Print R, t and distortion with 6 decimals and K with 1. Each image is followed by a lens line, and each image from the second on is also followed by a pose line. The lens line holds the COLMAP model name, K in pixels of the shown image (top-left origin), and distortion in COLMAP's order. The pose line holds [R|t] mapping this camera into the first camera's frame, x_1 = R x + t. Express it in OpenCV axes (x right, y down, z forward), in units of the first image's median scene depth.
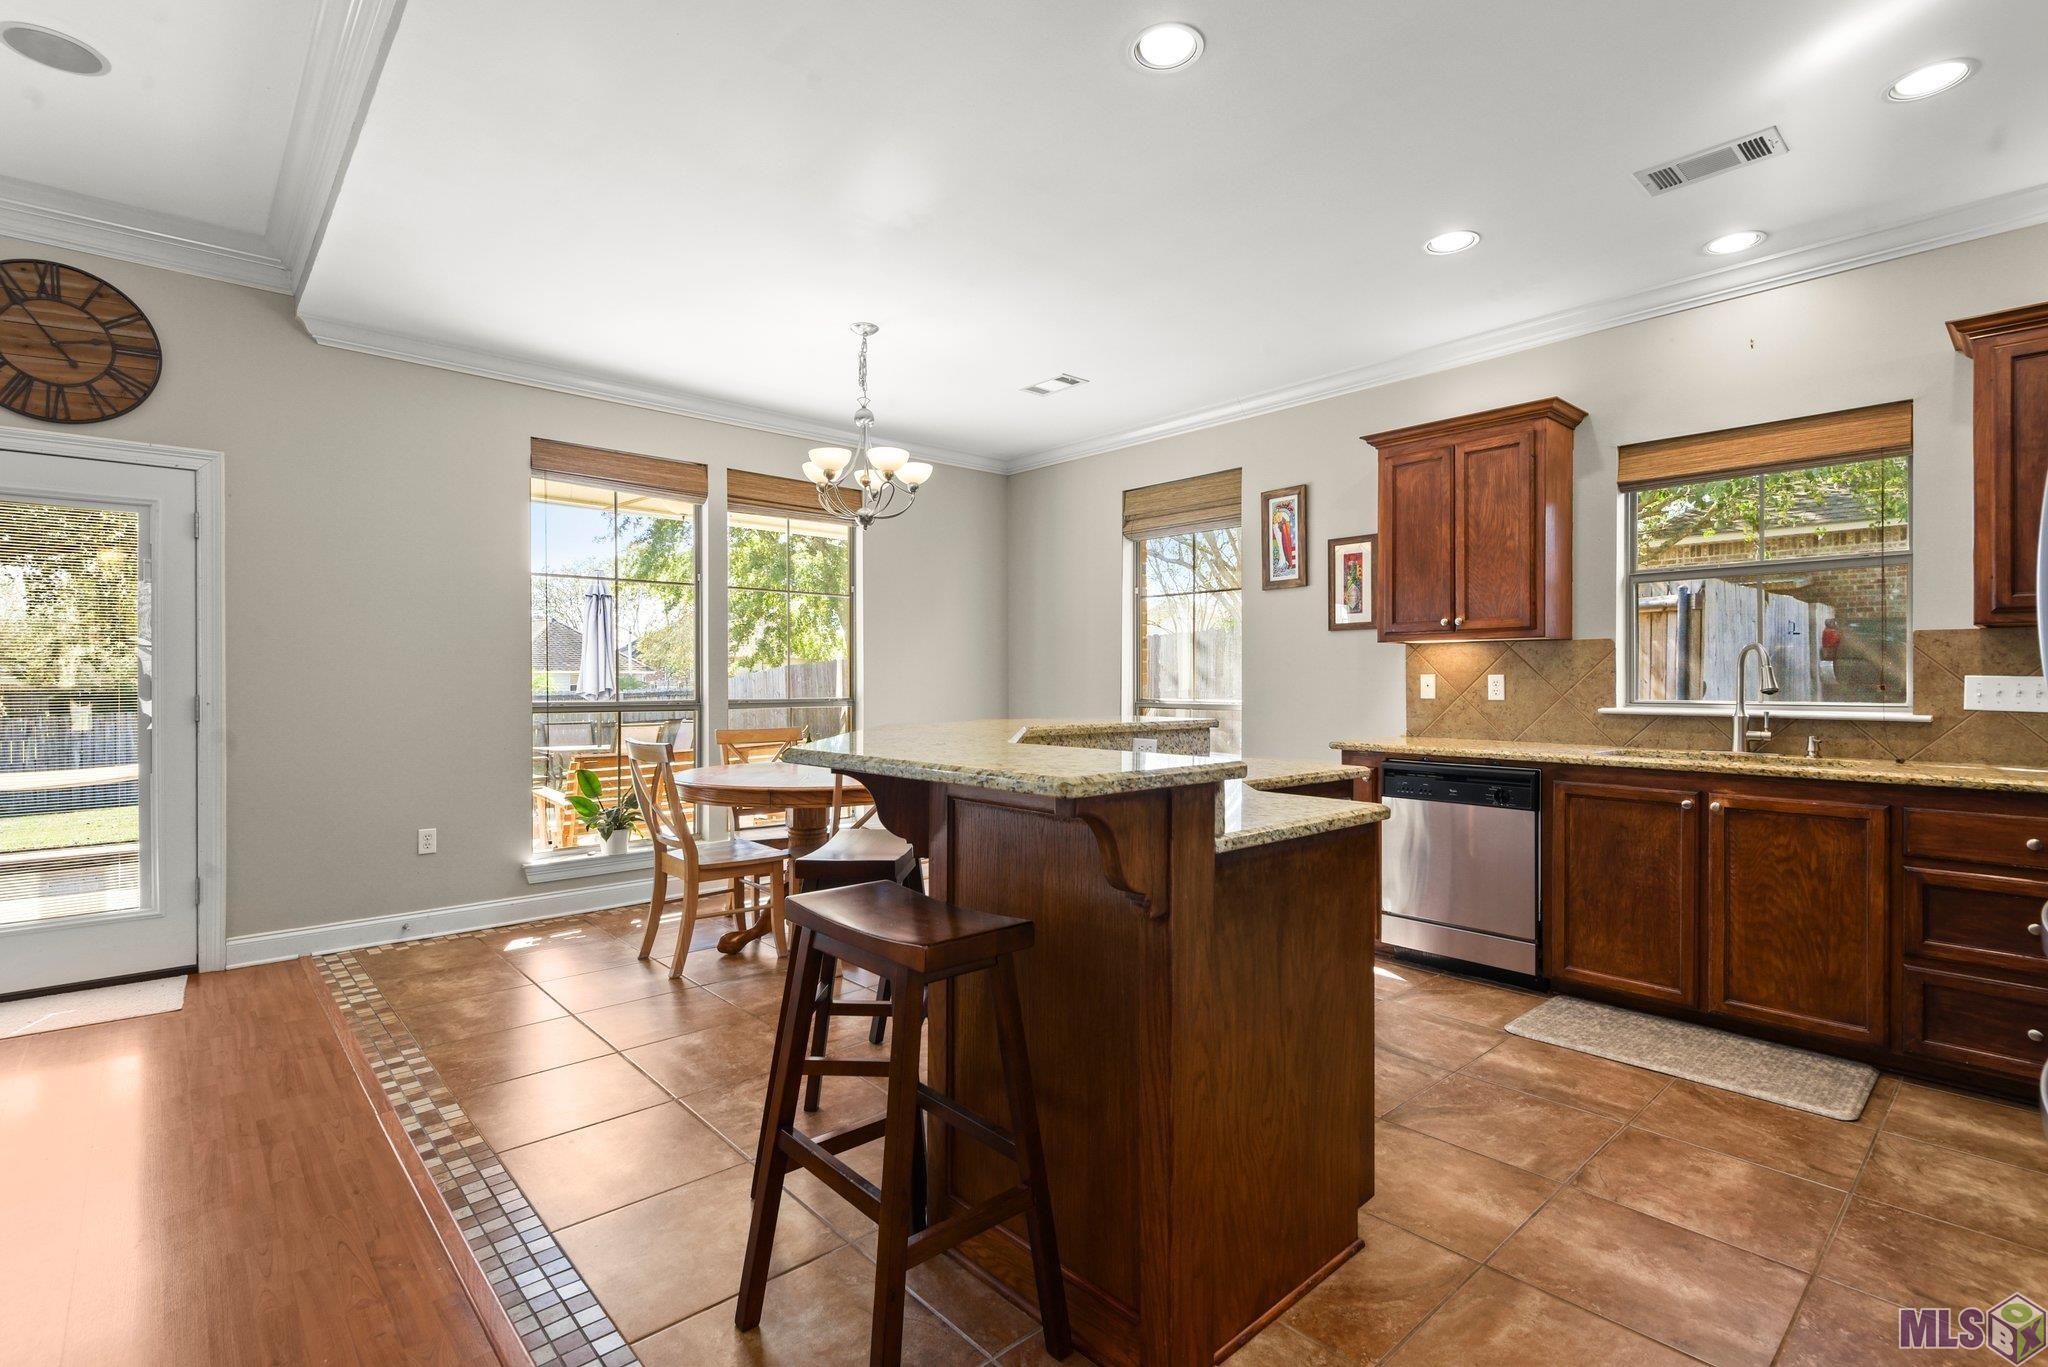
lens RADIAL K [[944.3, 0, 1023.7], [0, 944.3, 680.7], [0, 0, 1]] dist [-0.015450, -0.000336]
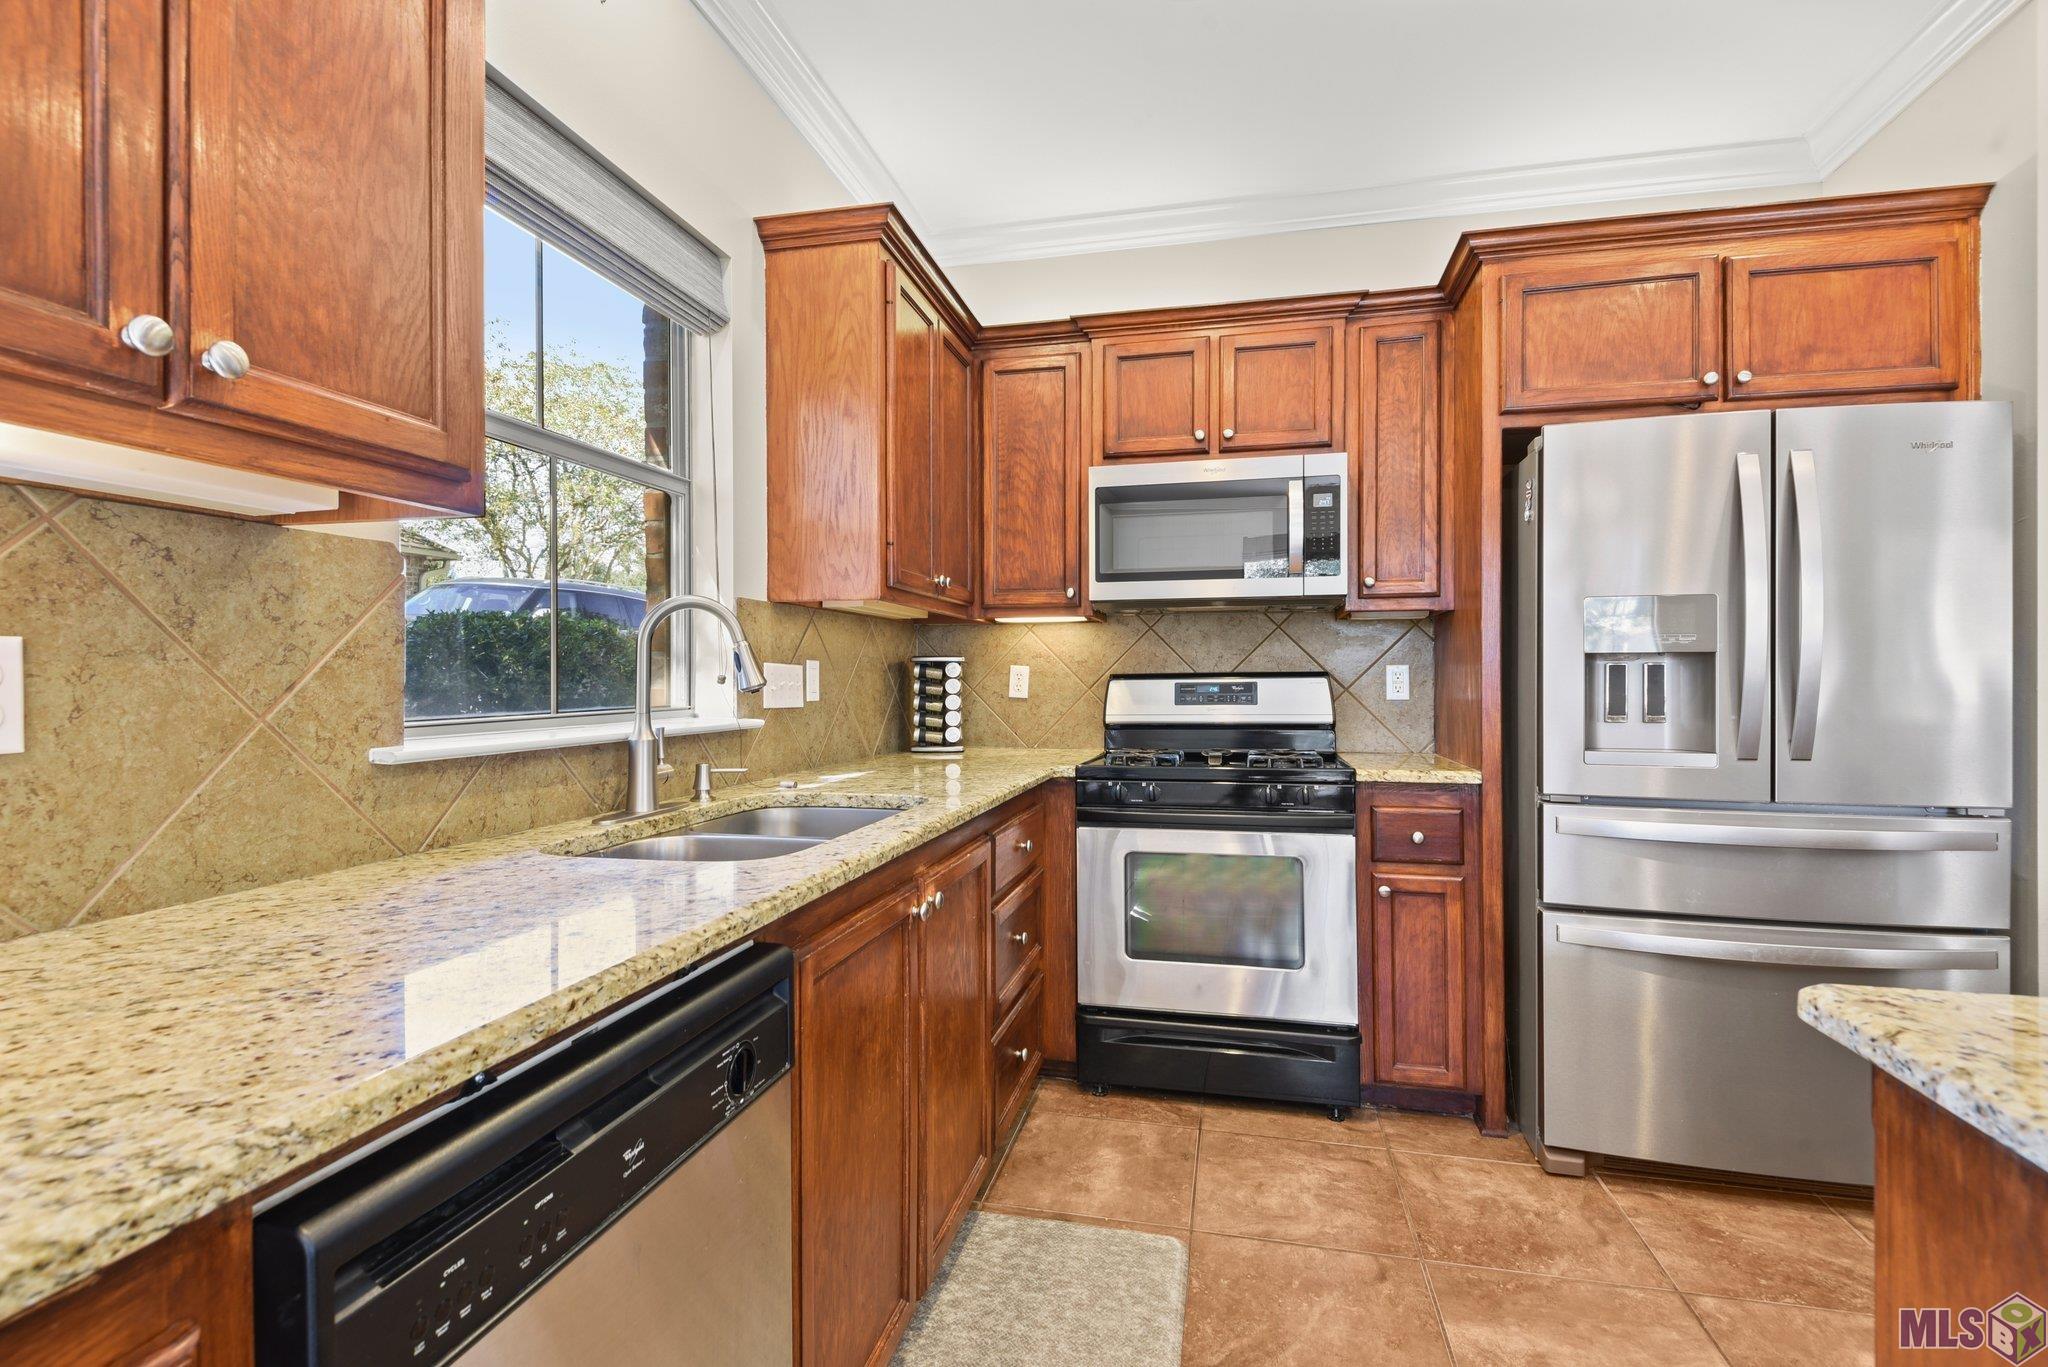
lens RADIAL K [[944.3, 0, 1024.6], [0, 944.3, 673.5], [0, 0, 1]] dist [-0.015450, -0.000336]
pose [[-0.569923, -0.000740, 0.821698, 0.265230], [-0.000094, 1.000000, 0.000836, 0.002975], [-0.821698, 0.000399, -0.569923, 1.237395]]
